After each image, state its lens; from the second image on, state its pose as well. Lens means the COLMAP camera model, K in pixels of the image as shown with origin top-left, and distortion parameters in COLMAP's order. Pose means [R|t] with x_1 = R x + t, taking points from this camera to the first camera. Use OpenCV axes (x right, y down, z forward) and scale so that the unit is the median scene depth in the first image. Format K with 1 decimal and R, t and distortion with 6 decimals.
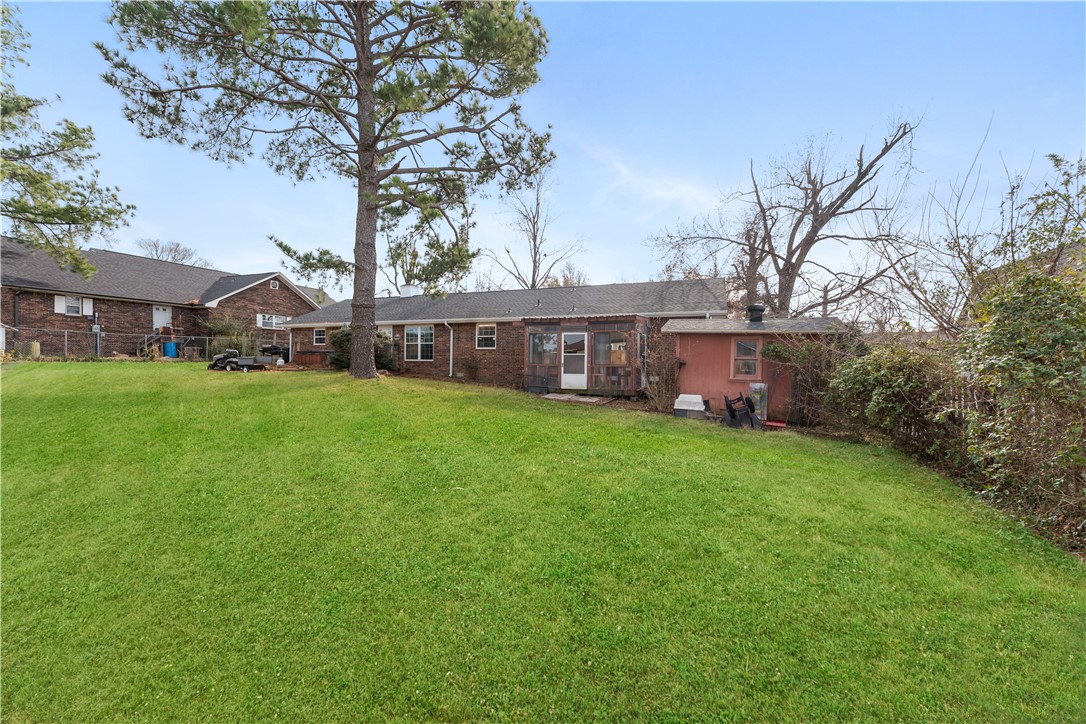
lens RADIAL K [[439.2, 0, 543.0], [0, 439.2, 362.0], [0, 0, 1]] dist [0.000650, 0.000070]
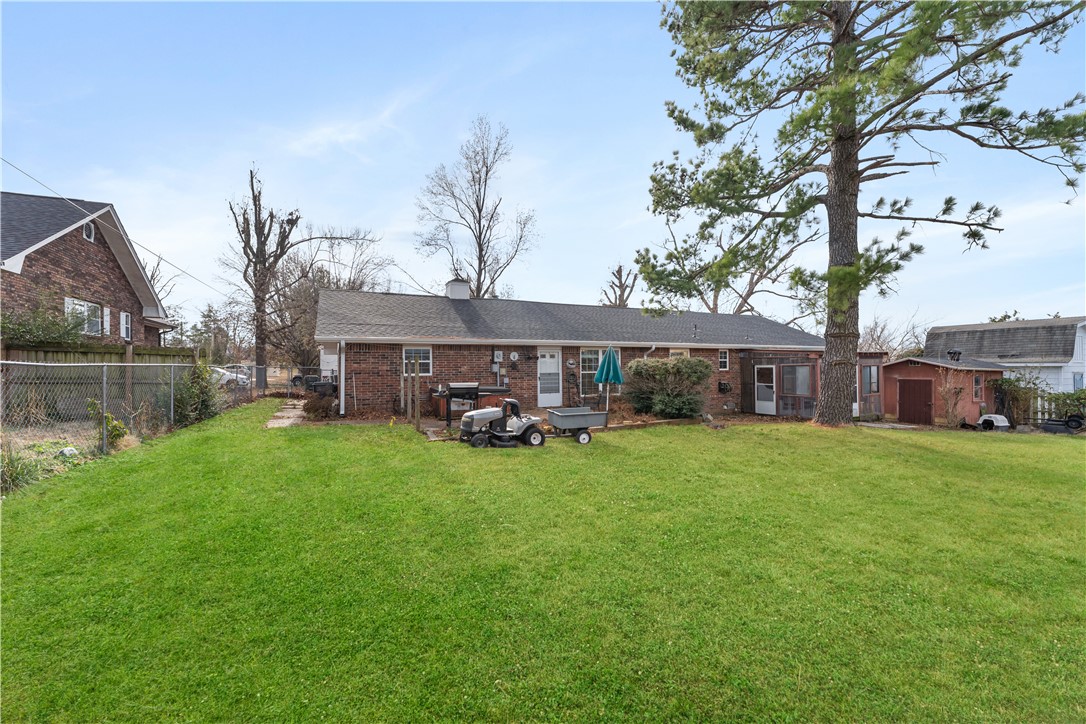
lens RADIAL K [[439.2, 0, 543.0], [0, 439.2, 362.0], [0, 0, 1]] dist [0.000650, 0.000070]
pose [[0.691242, -0.001482, 0.722622, -0.929136], [0.015823, 0.999789, -0.013085, -0.054451], [-0.722451, 0.020479, 0.691119, 0.589898]]
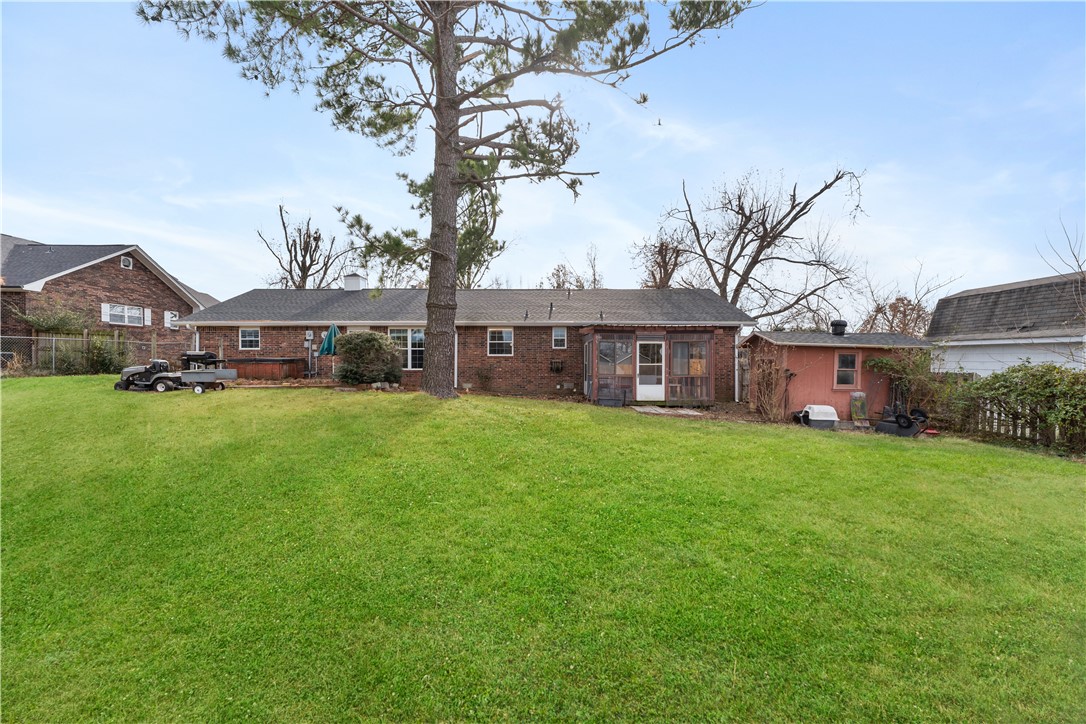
lens RADIAL K [[439.2, 0, 543.0], [0, 439.2, 362.0], [0, 0, 1]] dist [0.000650, 0.000070]
pose [[0.932791, -0.008062, 0.360327, -0.364714], [0.006790, 0.999965, 0.004796, -0.021270], [-0.360353, -0.002027, 0.932814, 0.144421]]
